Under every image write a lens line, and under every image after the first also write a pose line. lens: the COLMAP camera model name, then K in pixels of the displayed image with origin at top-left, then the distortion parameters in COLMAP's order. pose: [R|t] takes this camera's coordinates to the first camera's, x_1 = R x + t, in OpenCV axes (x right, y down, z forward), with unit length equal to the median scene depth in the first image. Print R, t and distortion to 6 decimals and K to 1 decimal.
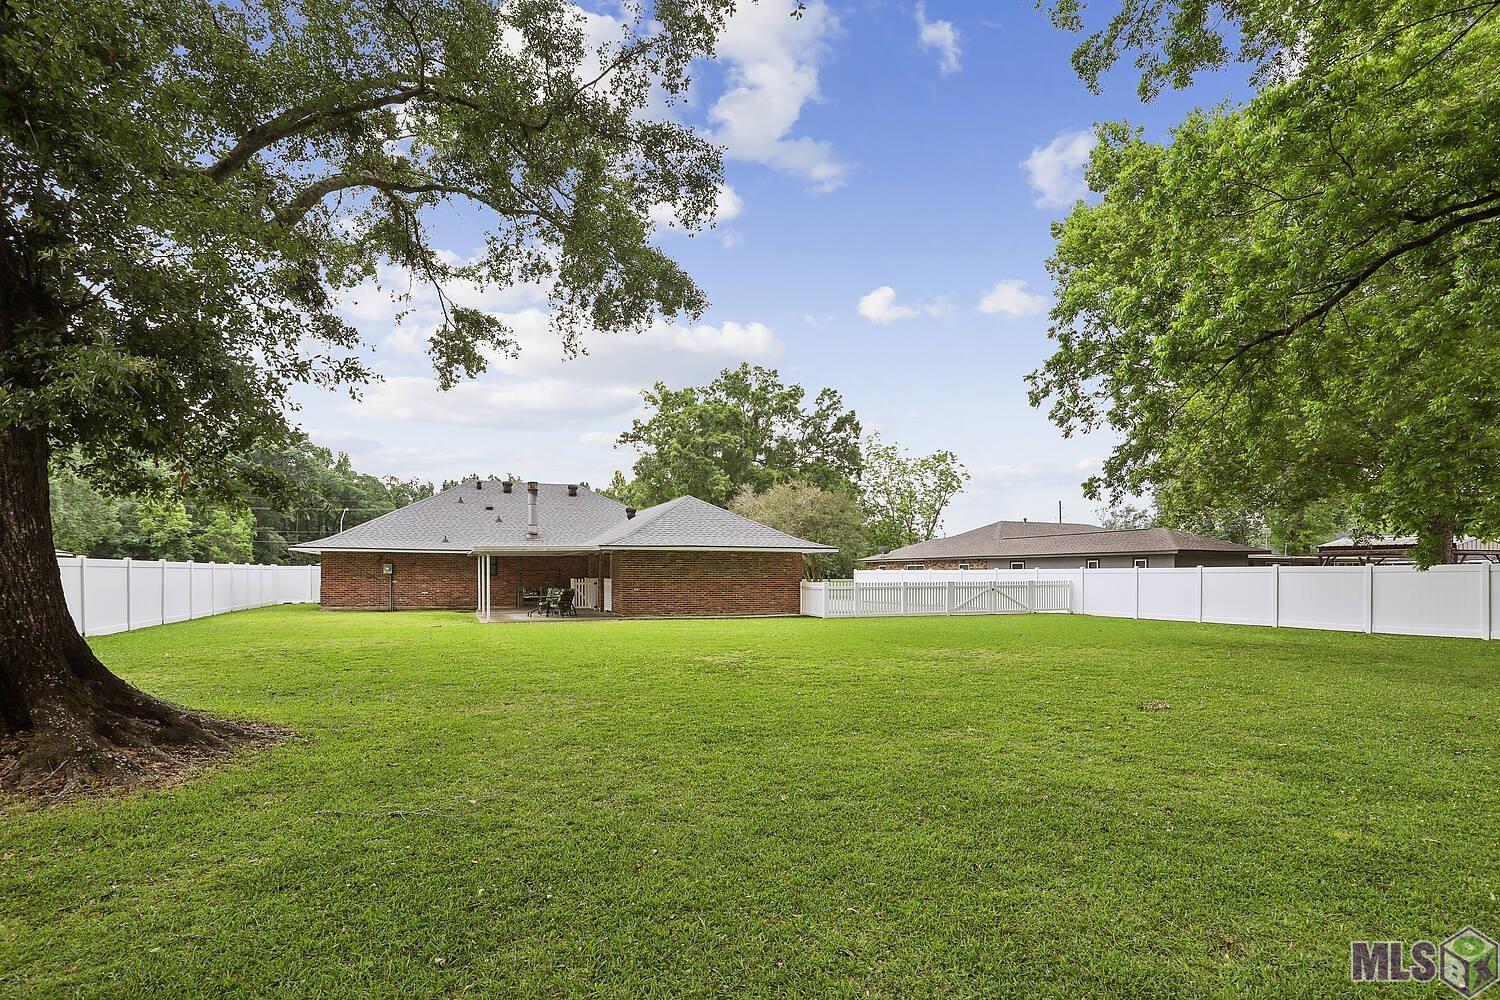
lens RADIAL K [[715.9, 0, 751.3], [0, 715.9, 566.9], [0, 0, 1]] dist [-0.000576, -0.000059]
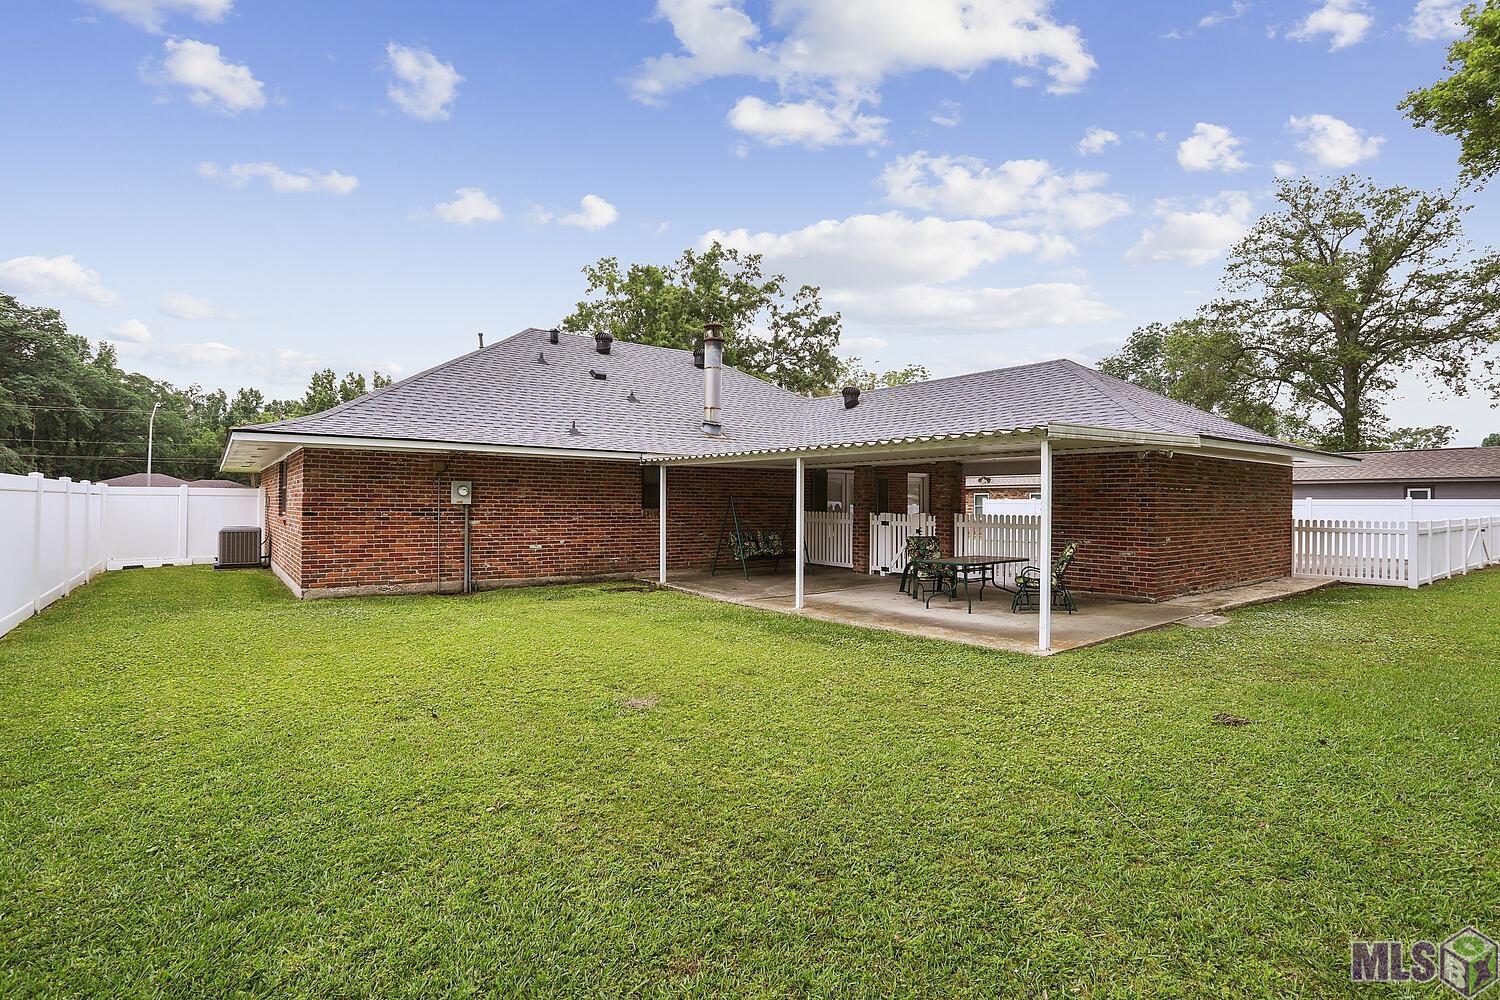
lens RADIAL K [[721.6, 0, 747.2], [0, 721.6, 489.5], [0, 0, 1]] dist [-0.000524, 0.000049]
pose [[0.974452, 0.007771, 0.224461, -0.288681], [-0.005923, 0.999943, -0.008903, 0.002554], [-0.224518, 0.007346, 0.974442, 0.360714]]
